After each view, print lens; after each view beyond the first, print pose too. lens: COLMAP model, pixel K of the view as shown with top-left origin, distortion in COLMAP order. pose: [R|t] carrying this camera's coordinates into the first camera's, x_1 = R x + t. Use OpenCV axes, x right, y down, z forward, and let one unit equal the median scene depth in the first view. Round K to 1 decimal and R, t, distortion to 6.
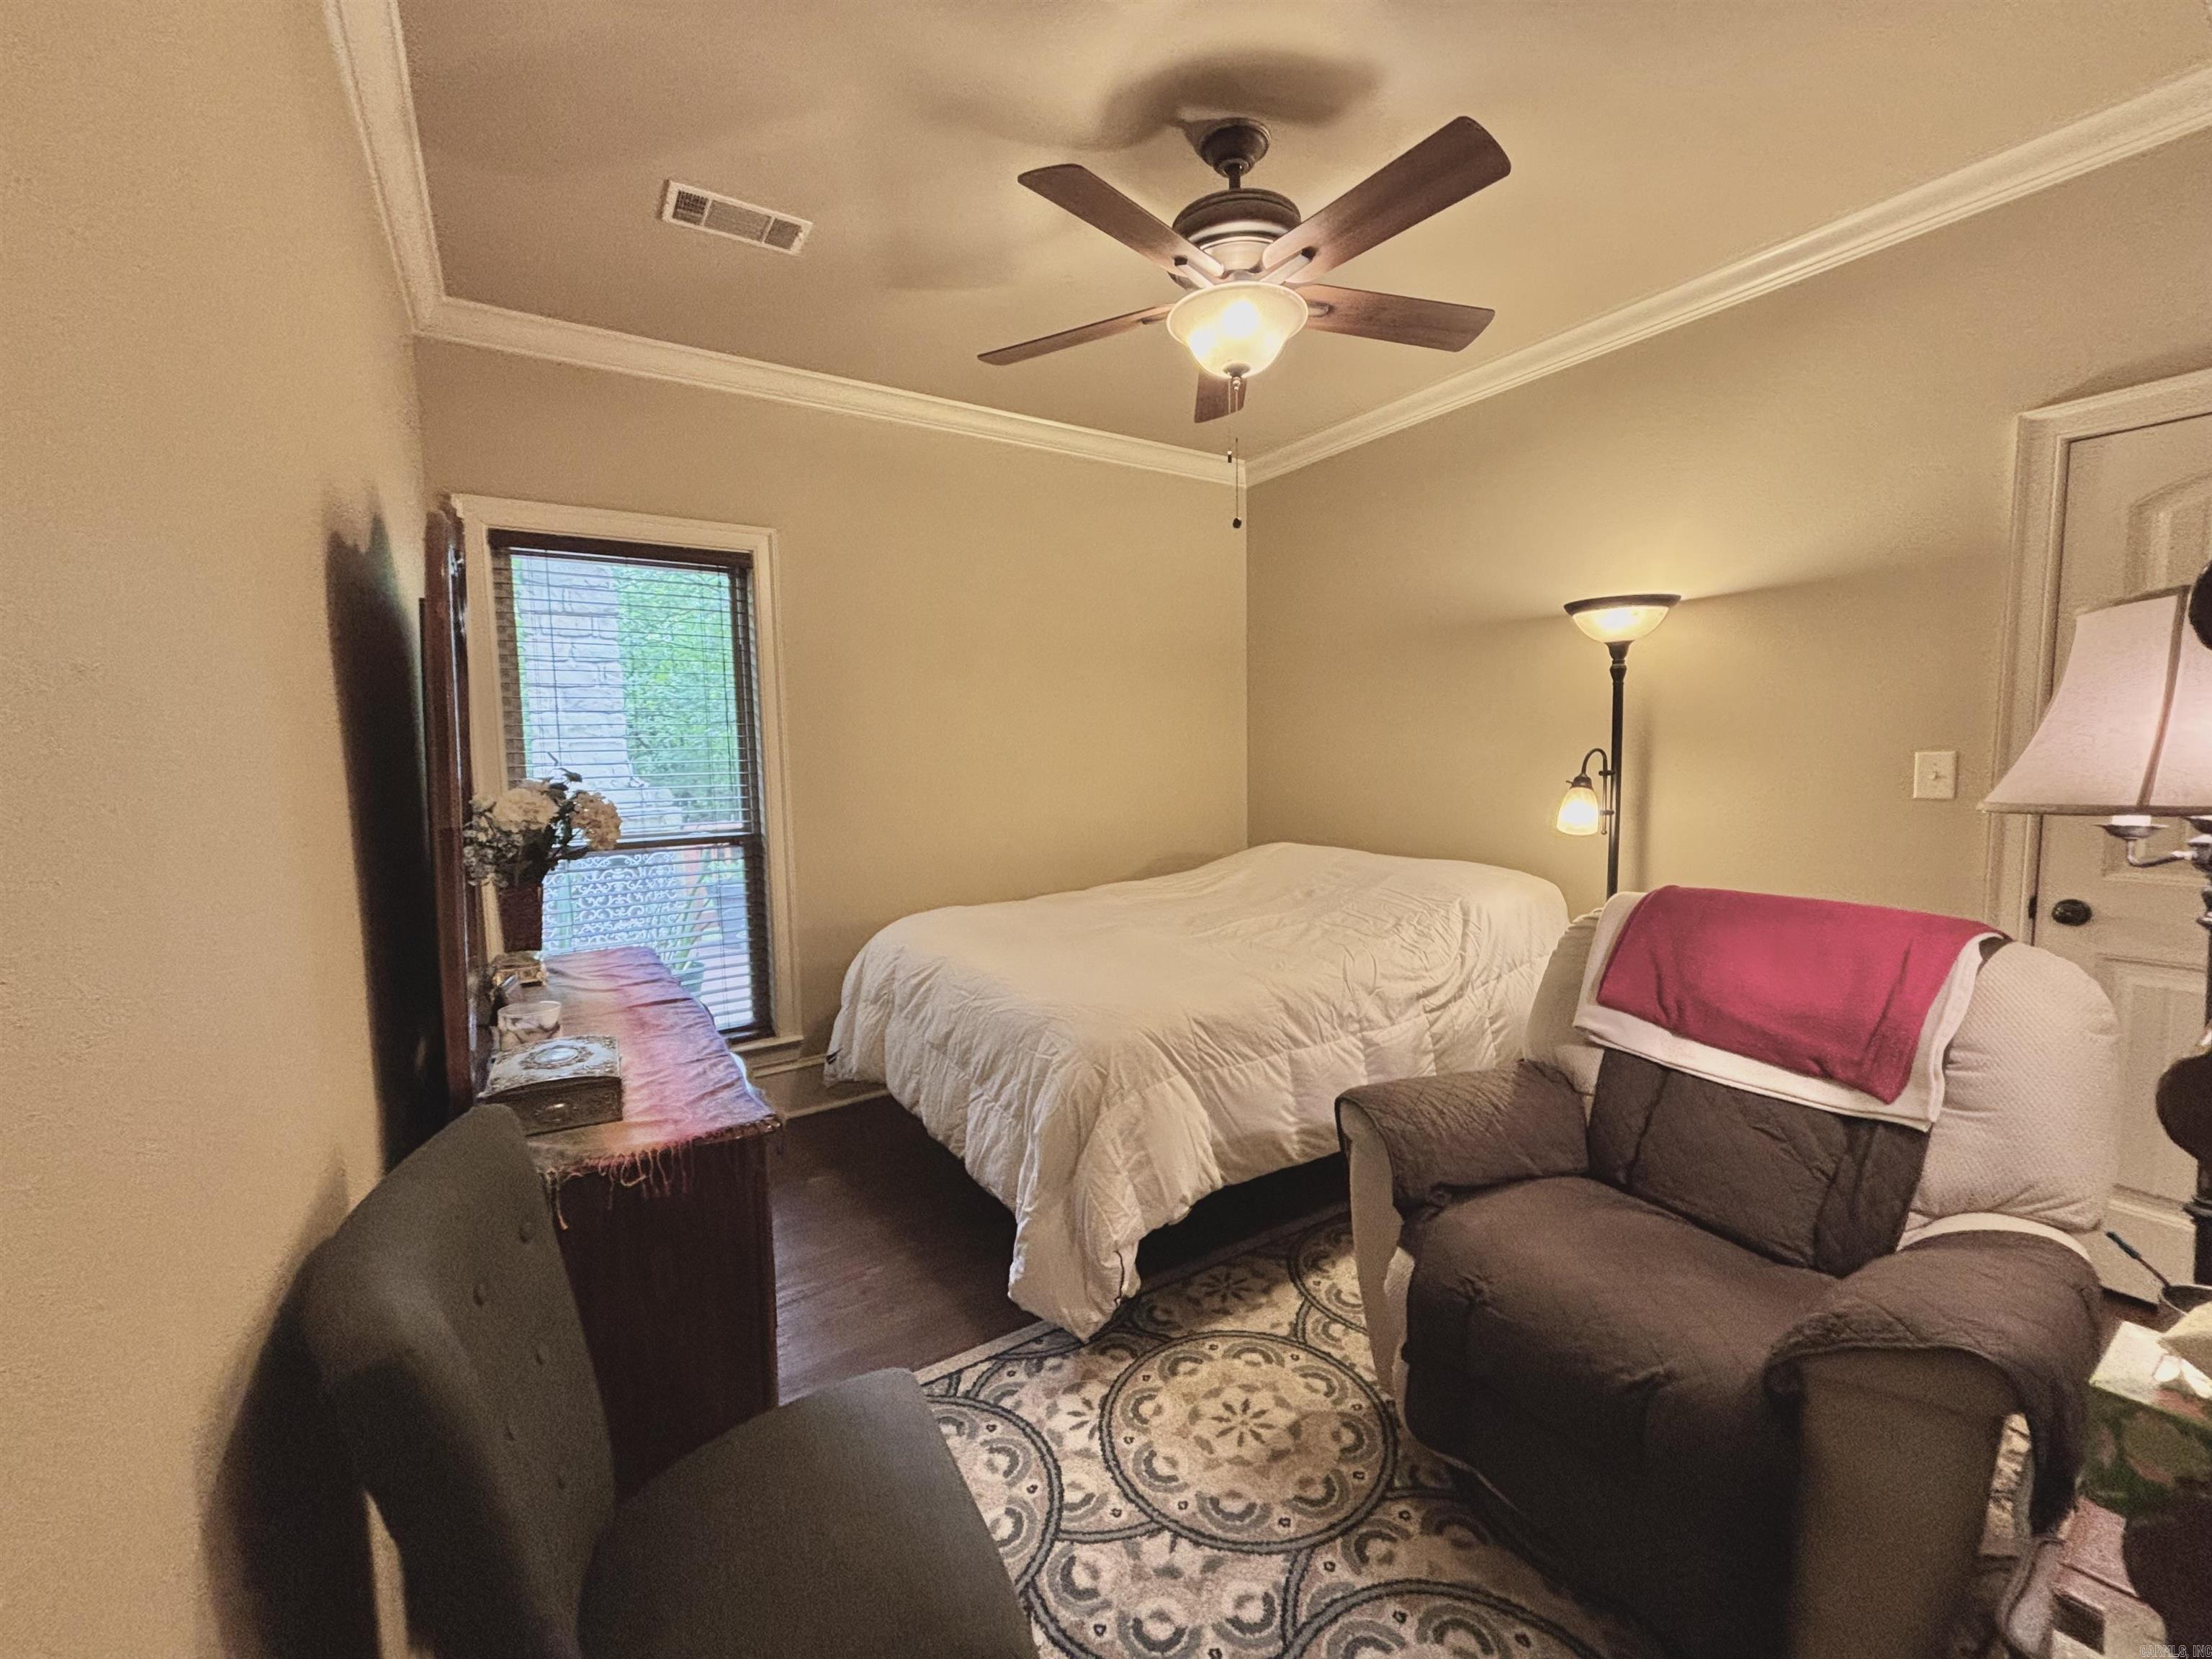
lens RADIAL K [[889.7, 0, 1110.4], [0, 889.7, 827.0], [0, 0, 1]] dist [0.001679, 0.000043]
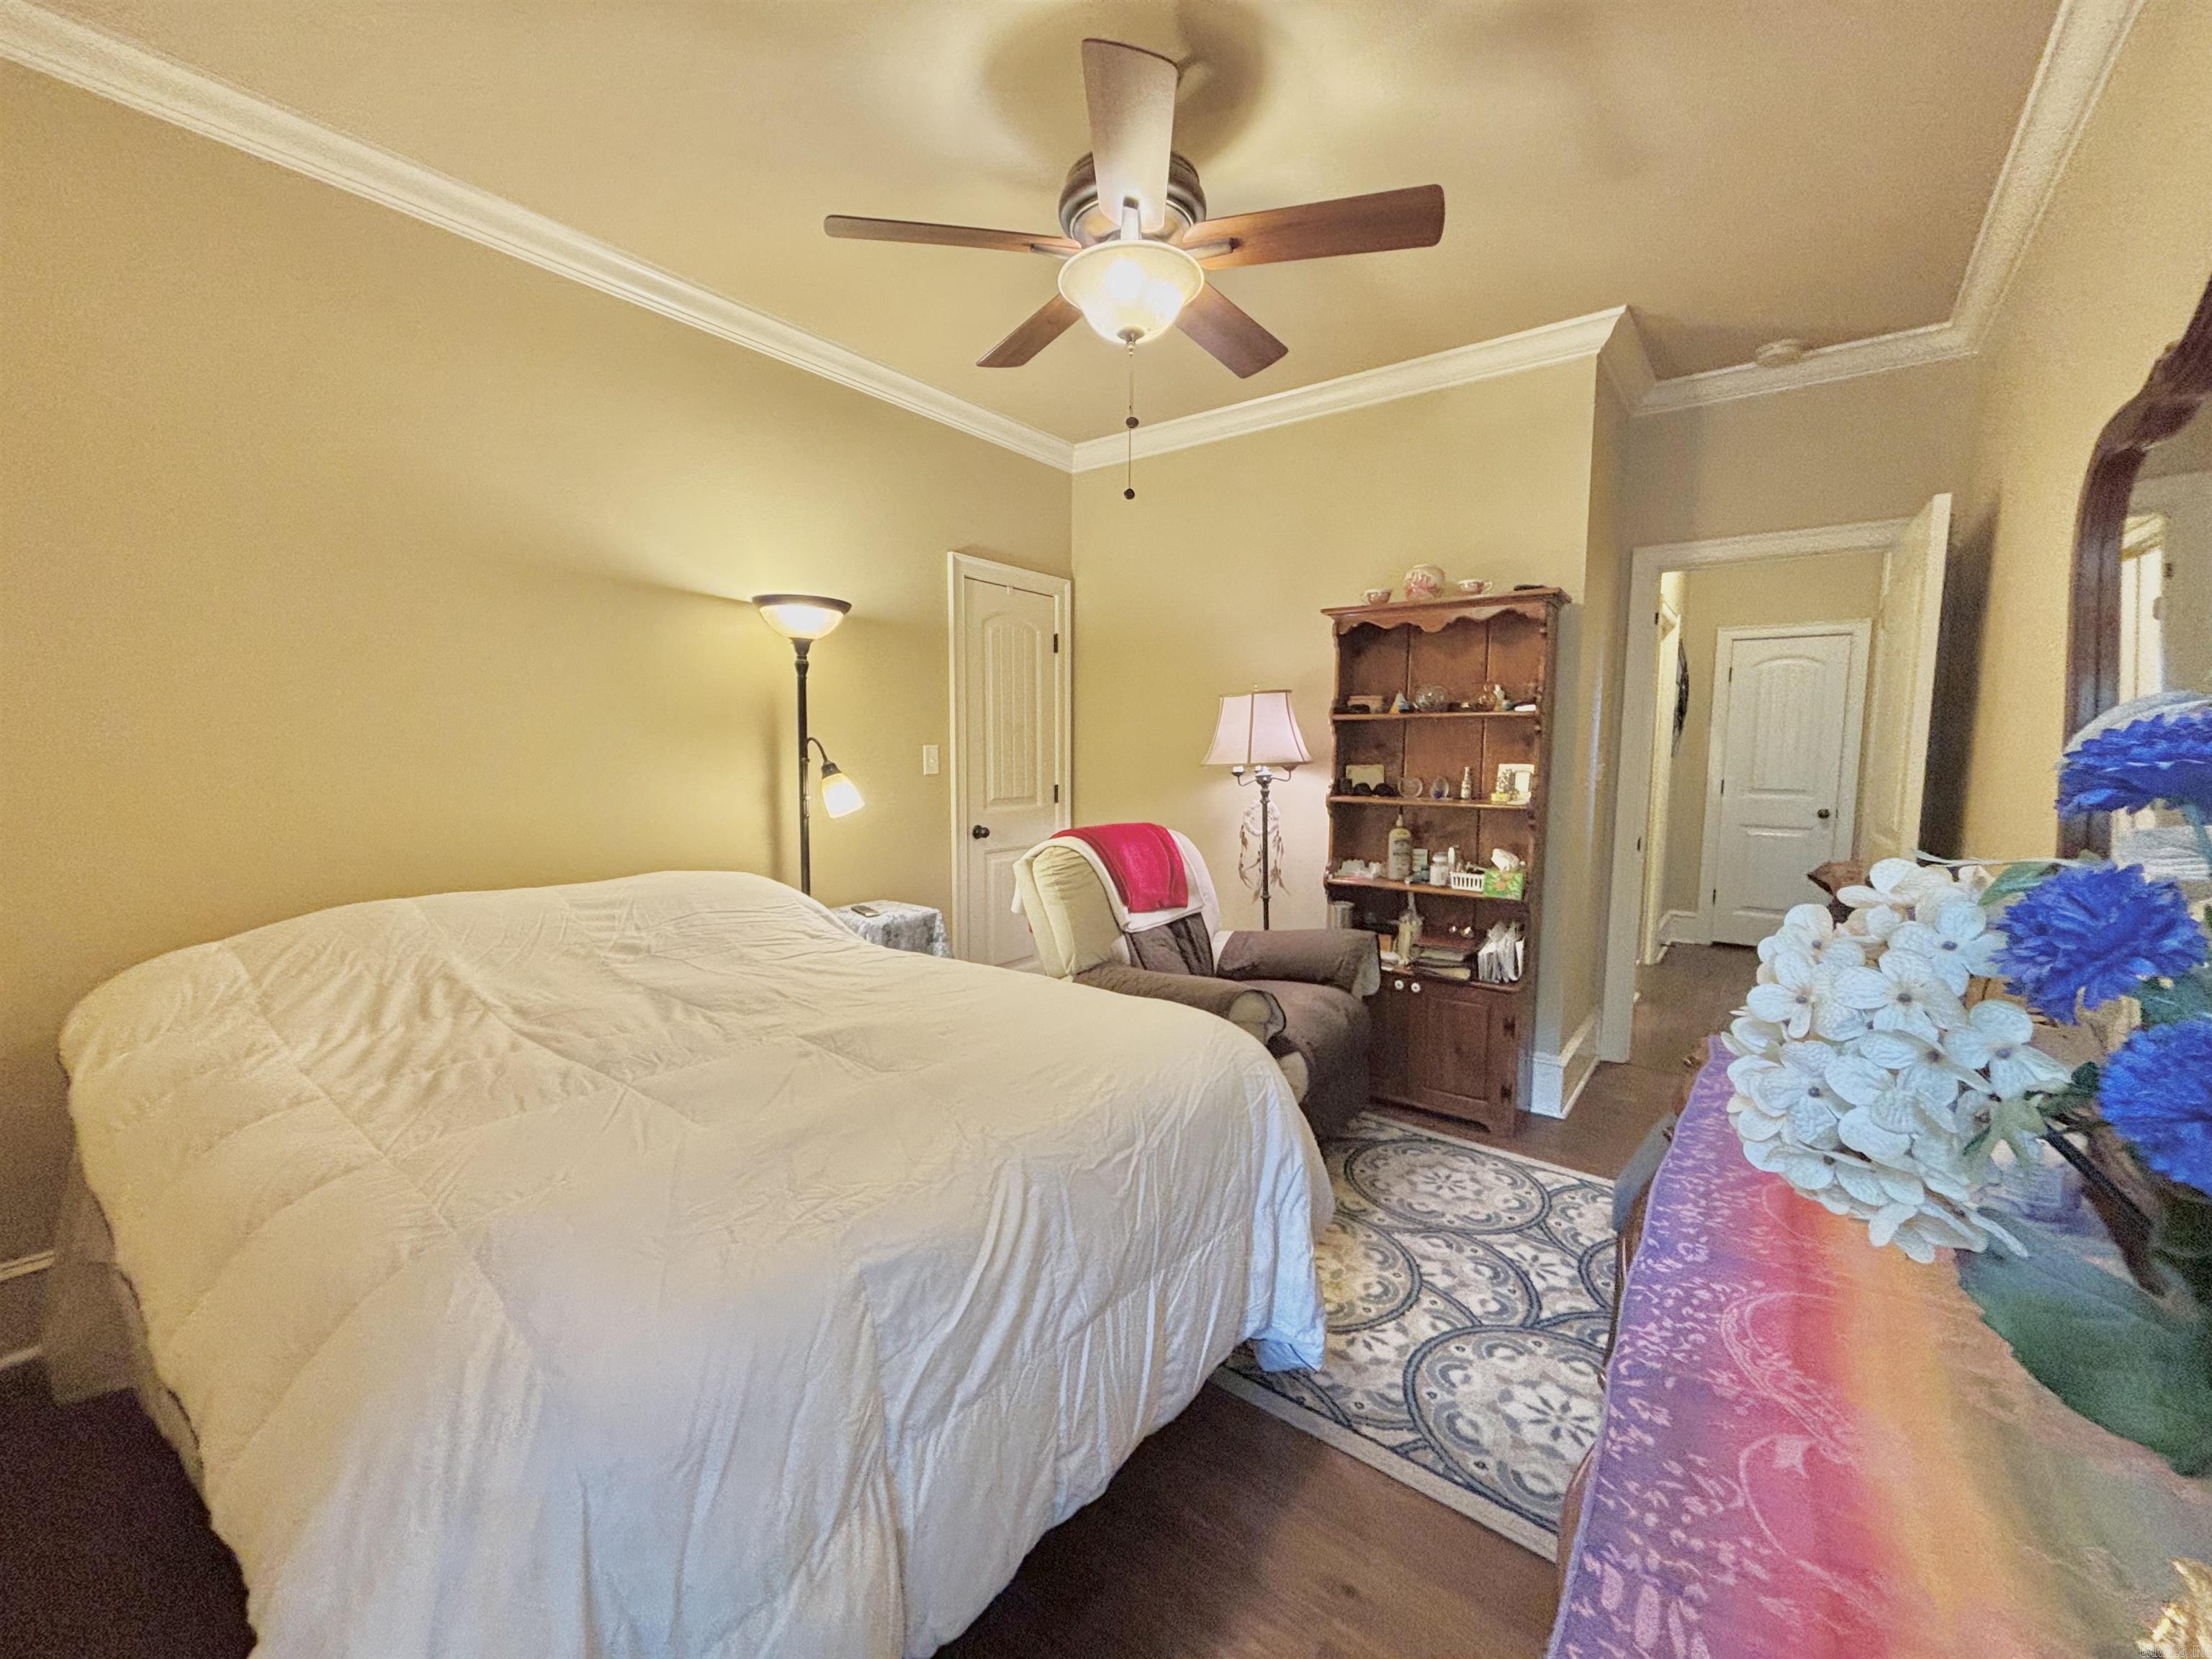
lens RADIAL K [[889.7, 0, 1103.7], [0, 889.7, 826.9], [0, 0, 1]] dist [0.001679, 0.000043]
pose [[-0.319265, -0.081409, 0.944162, -0.954362], [0.078027, 0.990662, 0.111803, -0.120328], [-0.944448, 0.109365, -0.309932, 1.649726]]
